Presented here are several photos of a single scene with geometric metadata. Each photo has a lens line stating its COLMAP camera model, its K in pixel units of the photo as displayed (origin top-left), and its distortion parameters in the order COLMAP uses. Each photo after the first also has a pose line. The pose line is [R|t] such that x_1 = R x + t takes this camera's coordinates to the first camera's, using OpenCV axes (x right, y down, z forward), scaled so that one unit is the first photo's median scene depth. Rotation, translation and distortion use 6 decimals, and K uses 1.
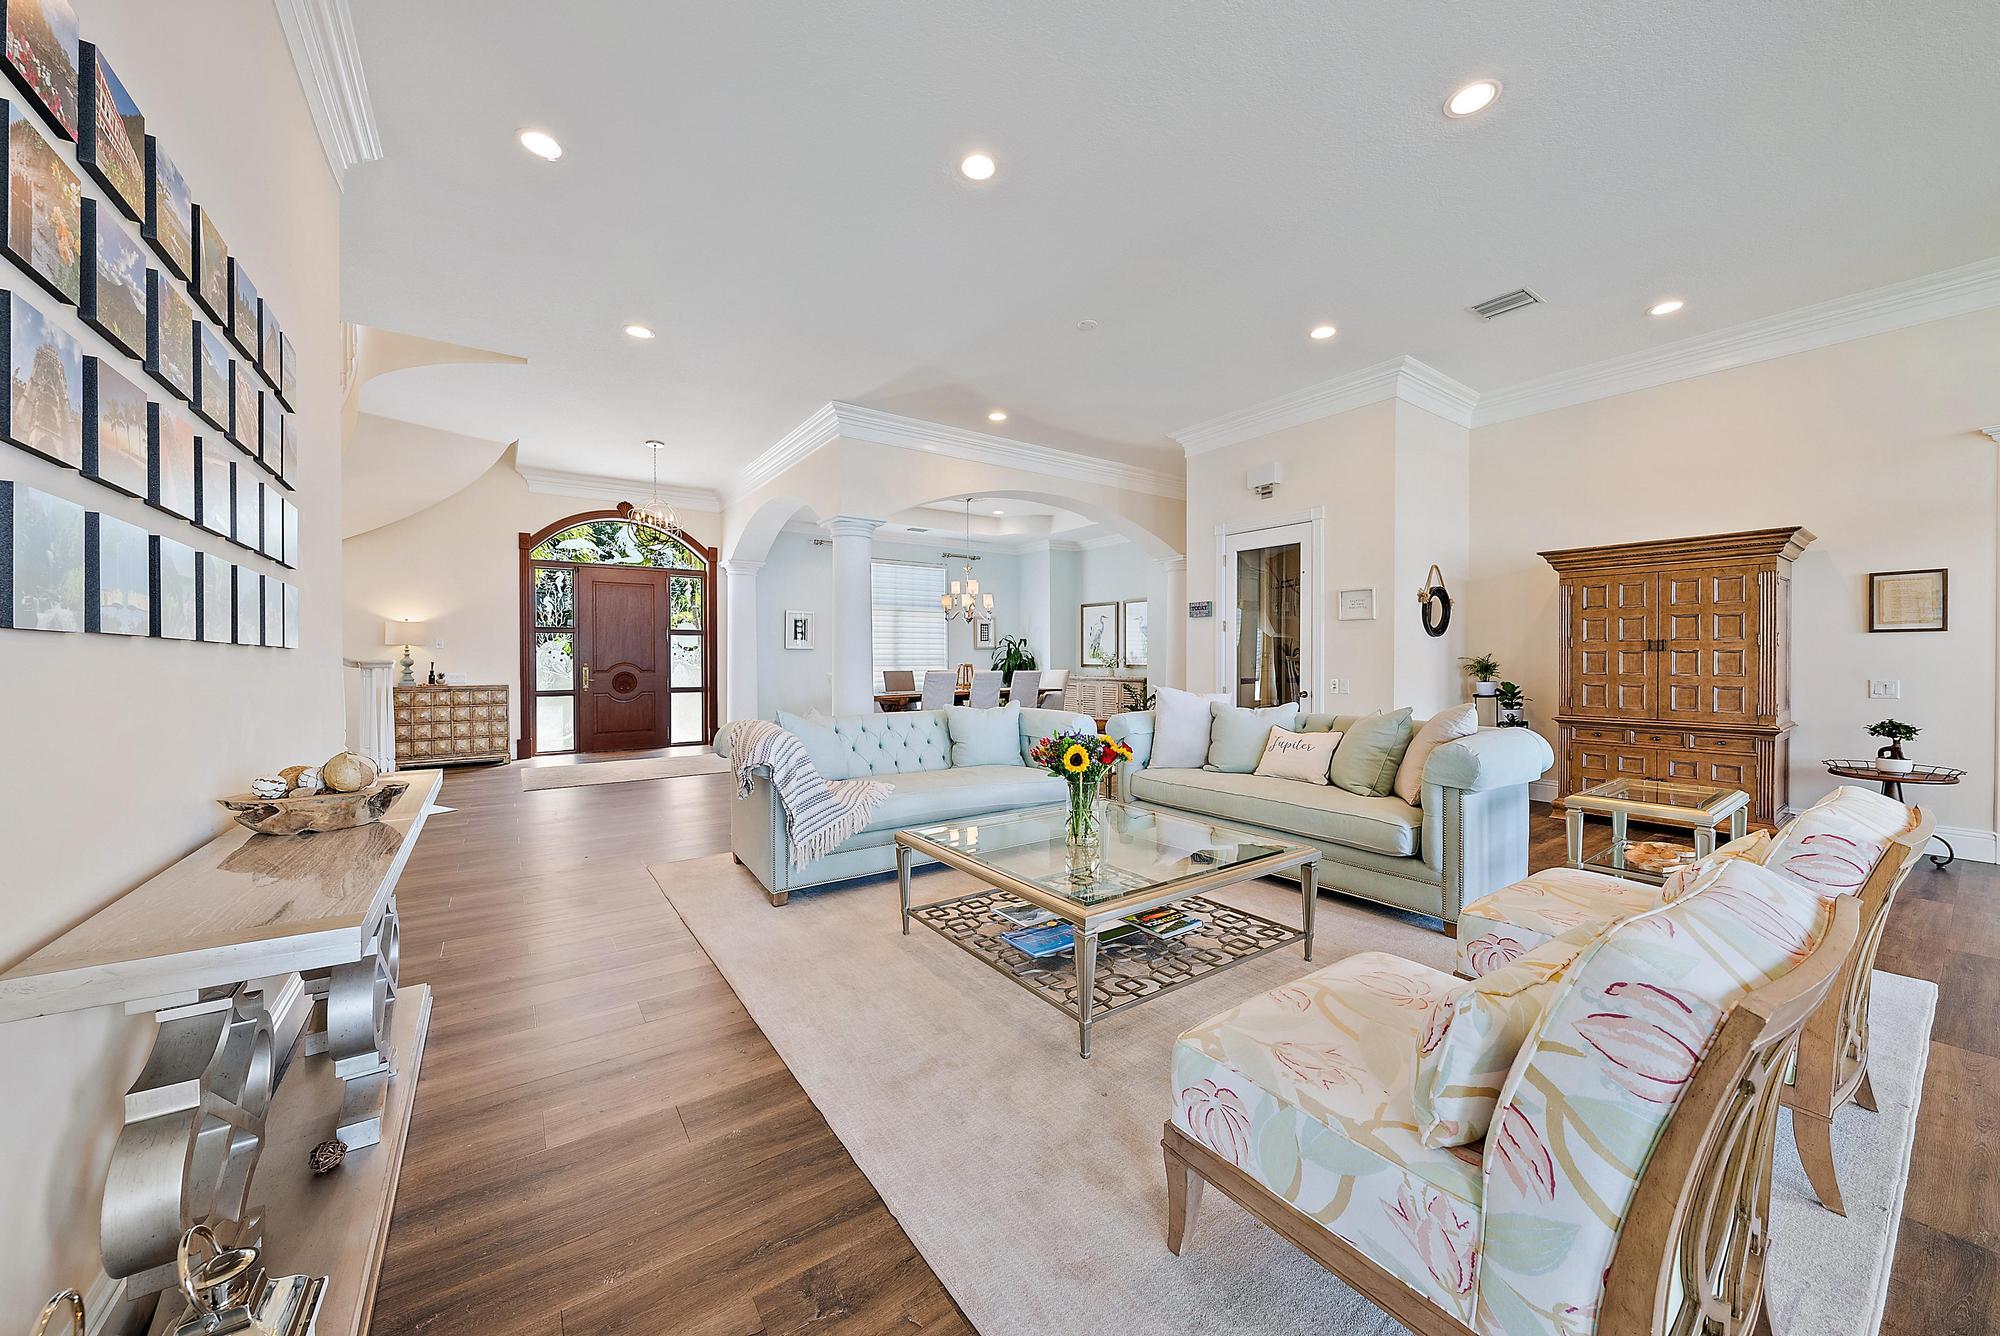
lens RADIAL K [[718.5, 0, 1028.2], [0, 718.5, 658.0], [0, 0, 1]] dist [-0.001089, -0.000070]
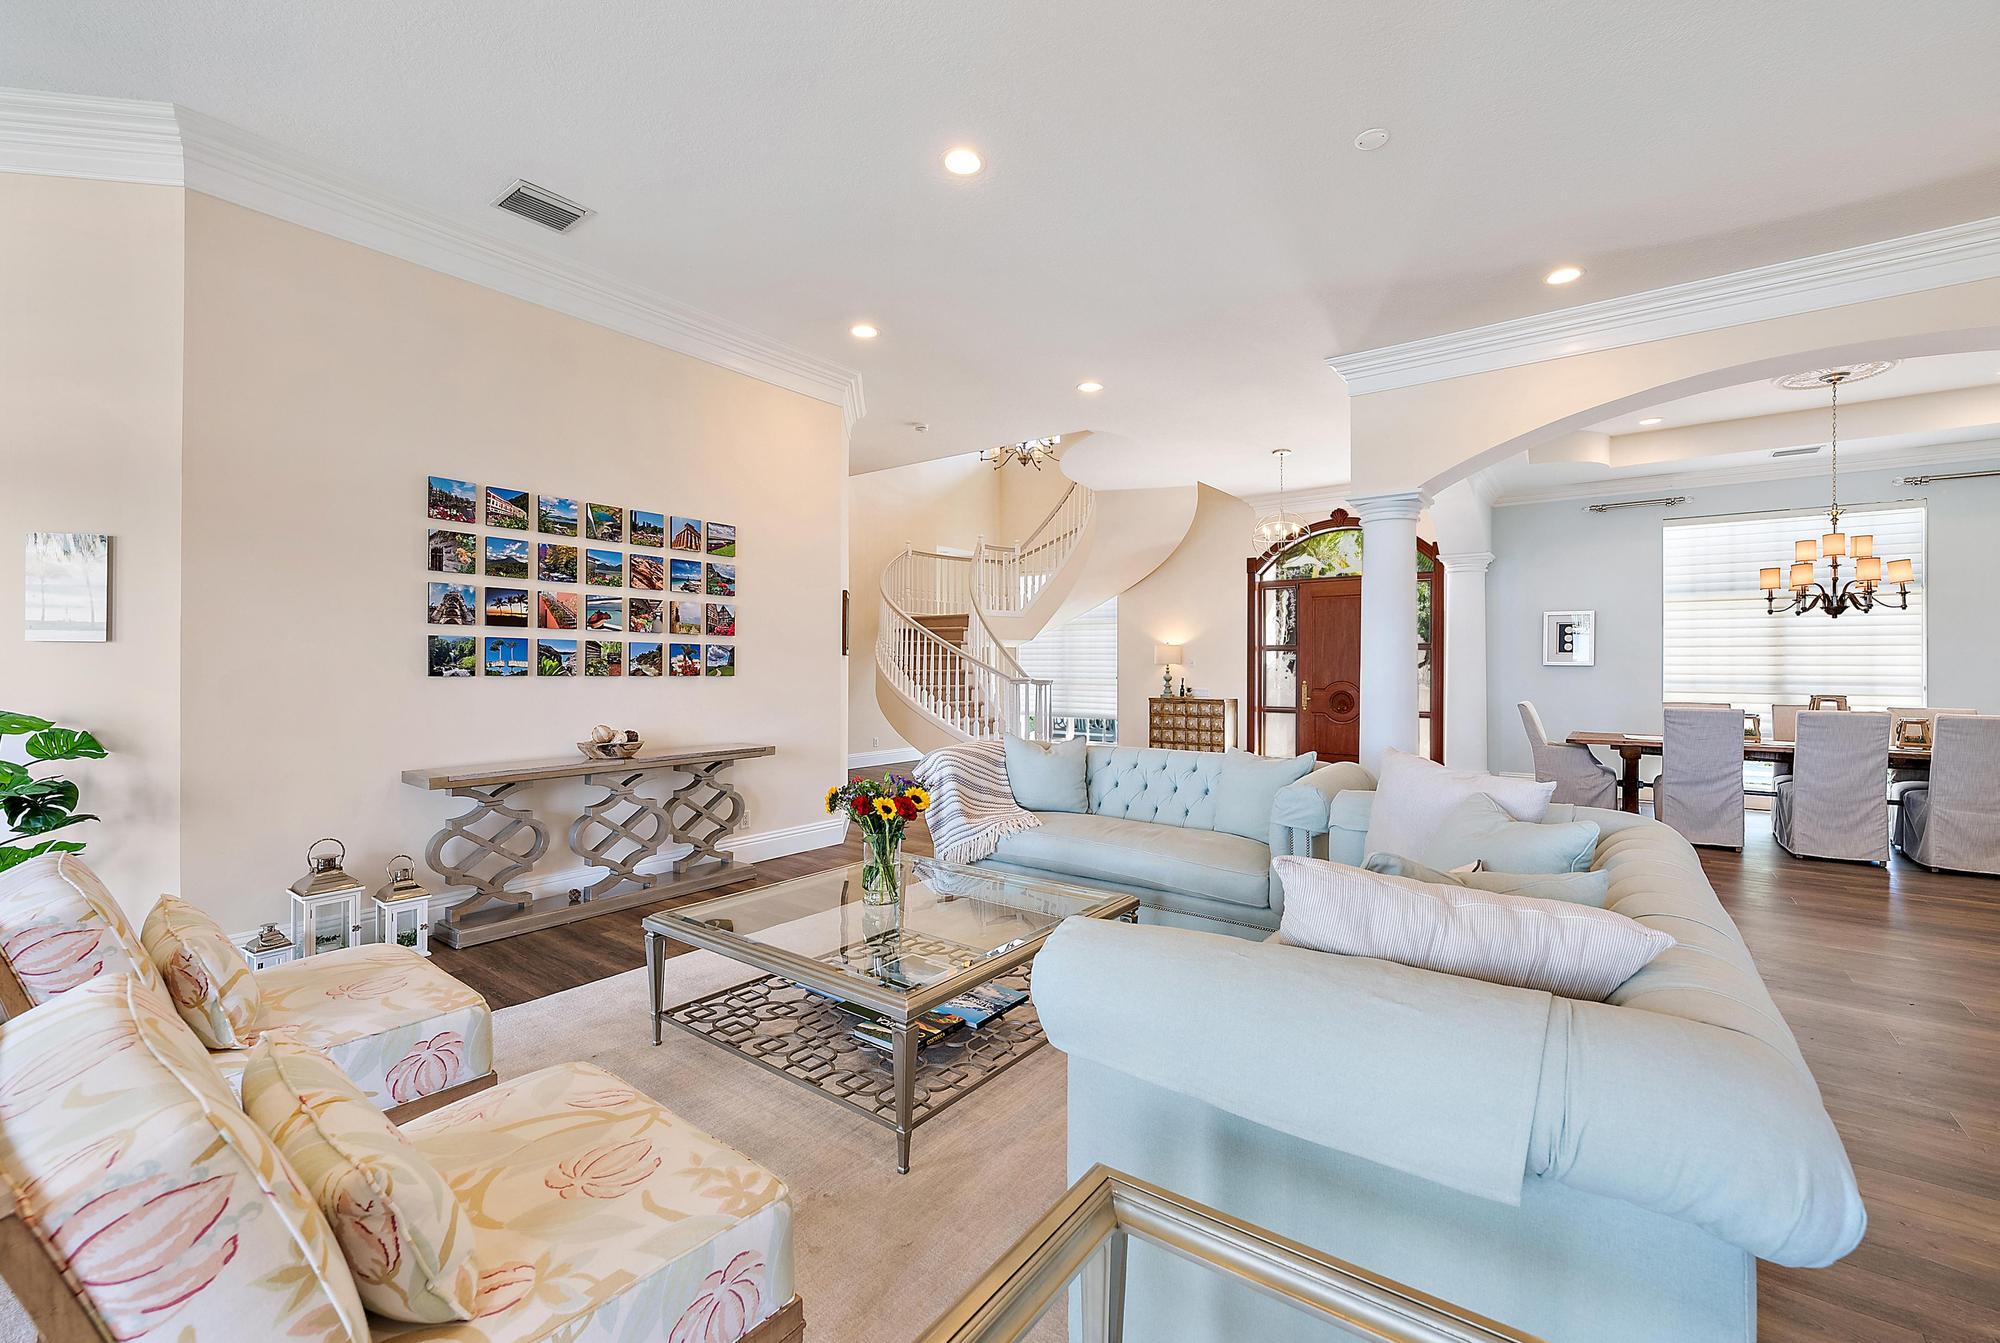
lens RADIAL K [[837.5, 0, 1000.0], [0, 837.5, 671.5], [0, 0, 1]] dist [0.009287, 0.000107]
pose [[0.293725, 0.006900, -0.955865, 0.366156], [-0.003897, 0.999974, 0.006021, -0.011216], [0.955882, 0.001957, 0.293745, 0.270634]]
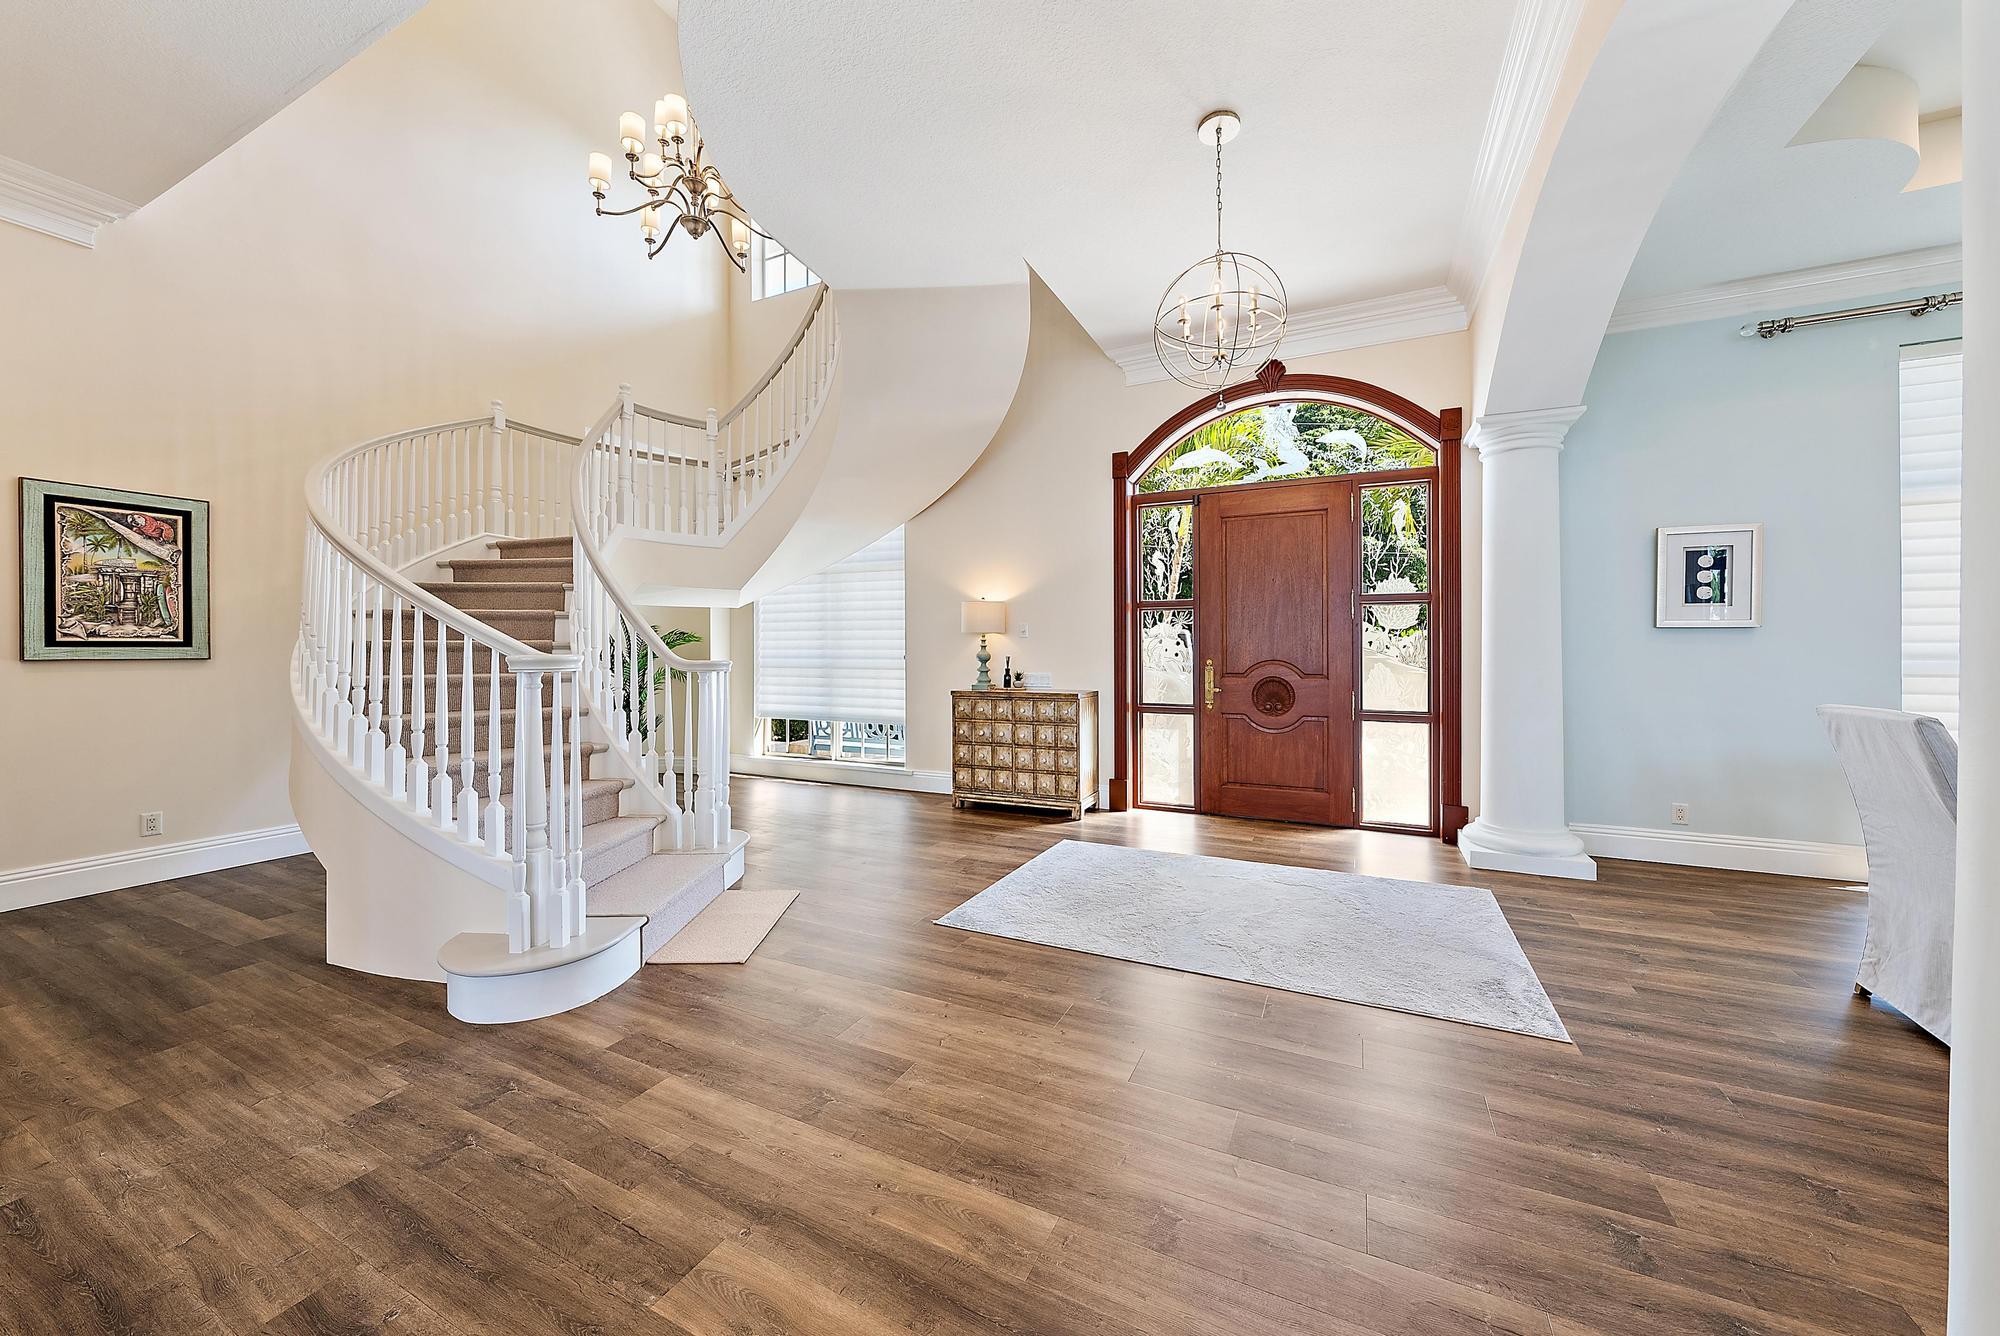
lens RADIAL K [[724.6, 0, 994.6], [0, 724.6, 651.1], [0, 0, 1]] dist [0.000209, 0.000020]
pose [[0.456138, 0.000338, -0.889909, -0.179808], [-0.000715, 1.000000, 0.000014, 0.000181], [0.889909, 0.000630, 0.456138, 0.593122]]
